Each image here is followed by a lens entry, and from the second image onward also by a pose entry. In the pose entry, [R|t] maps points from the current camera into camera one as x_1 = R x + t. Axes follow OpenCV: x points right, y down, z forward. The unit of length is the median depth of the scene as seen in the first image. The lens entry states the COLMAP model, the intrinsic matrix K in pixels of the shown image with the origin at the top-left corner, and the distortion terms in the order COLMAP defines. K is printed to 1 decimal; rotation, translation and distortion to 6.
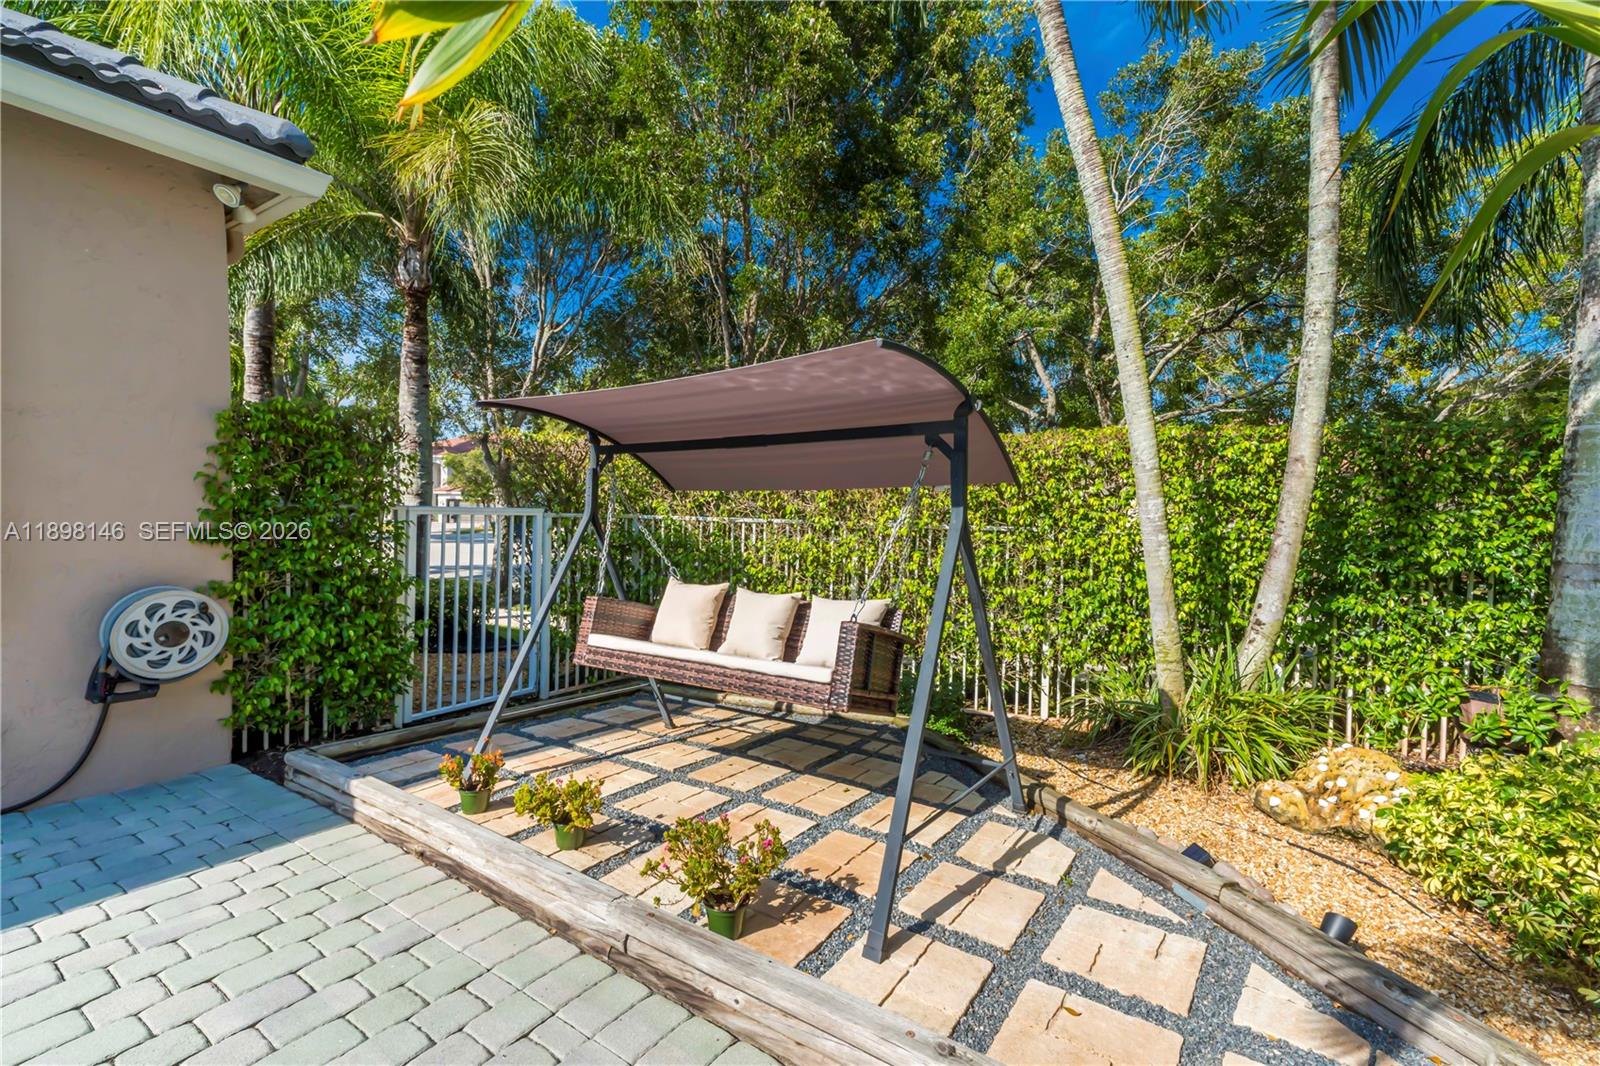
lens RADIAL K [[762.4, 0, 796.0], [0, 762.4, 479.0], [0, 0, 1]] dist [-0.000500, -0.000152]
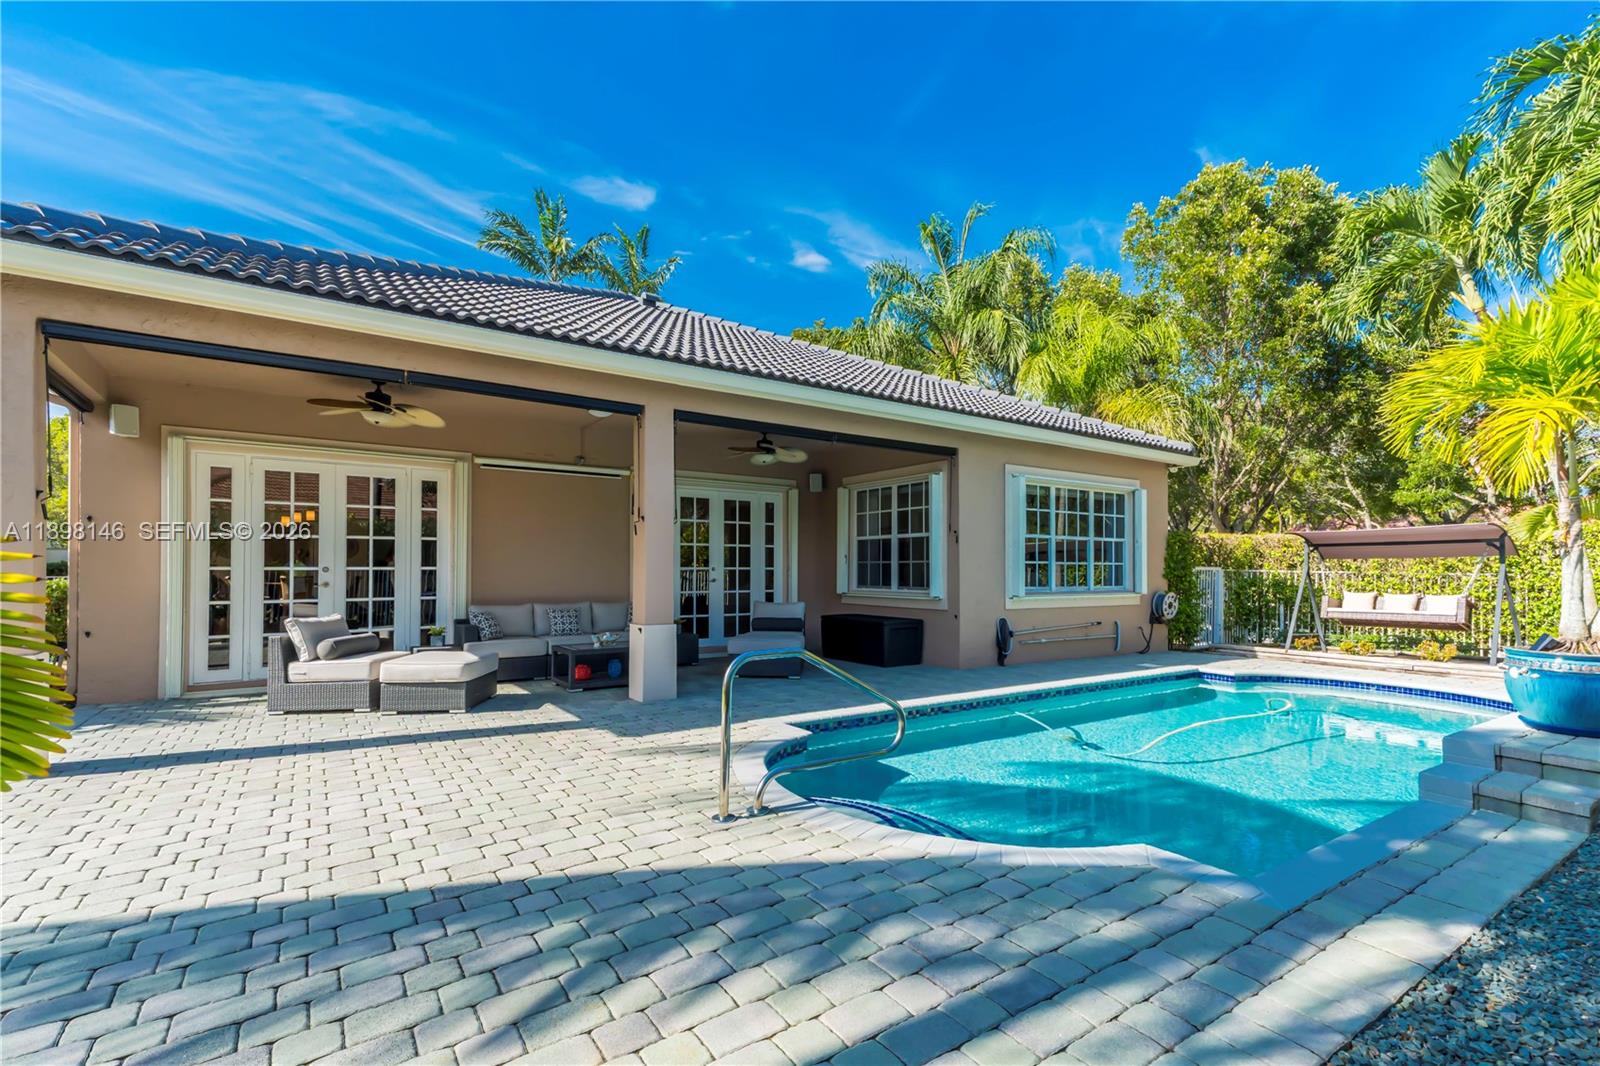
lens RADIAL K [[732.5, 0, 800.0], [0, 732.5, 533.0], [0, 0, 1]] dist [0.038357, -0.000126]
pose [[0.925475, -0.037471, -0.376951, -0.824733], [0.028770, 0.999174, -0.028690, -0.051438], [0.377715, 0.015707, 0.925789, -1.966237]]
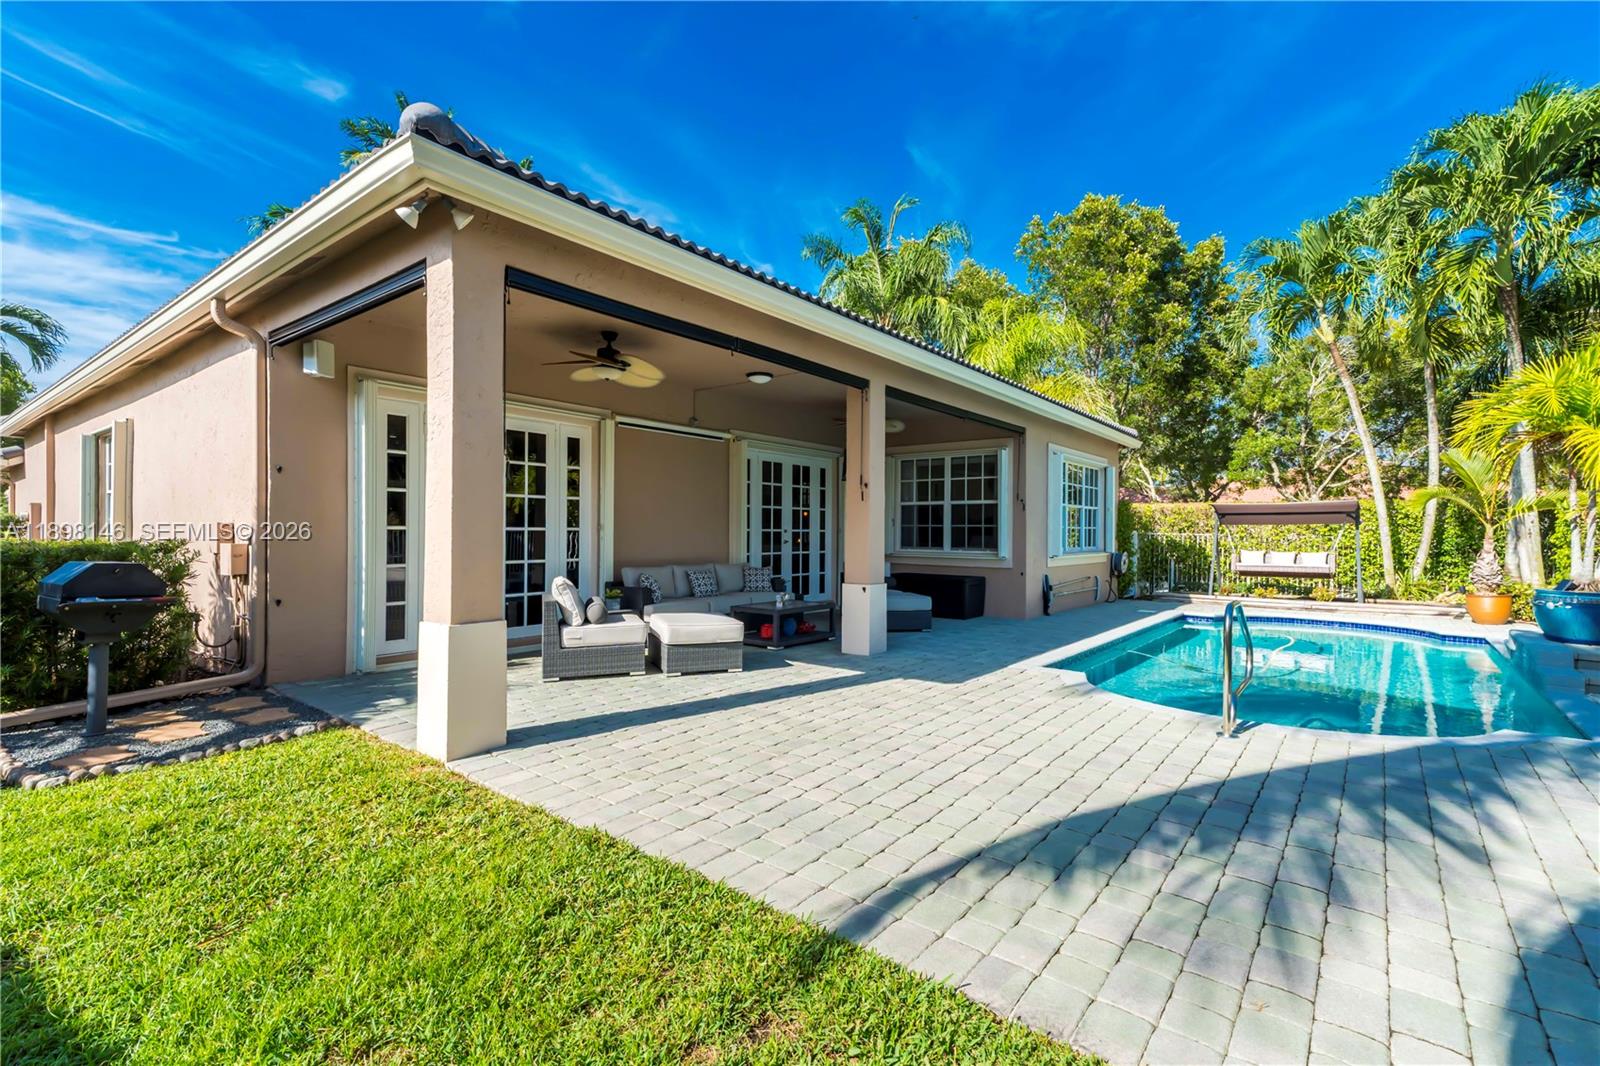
lens RADIAL K [[730.9, 0, 800.9], [0, 730.9, 500.7], [0, 0, 1]] dist [0.021347, 0.000576]
pose [[0.995812, -0.015249, -0.090145, -1.648807], [0.014482, 0.999853, -0.009157, -0.086786], [0.090271, 0.007813, 0.995887, -2.300827]]
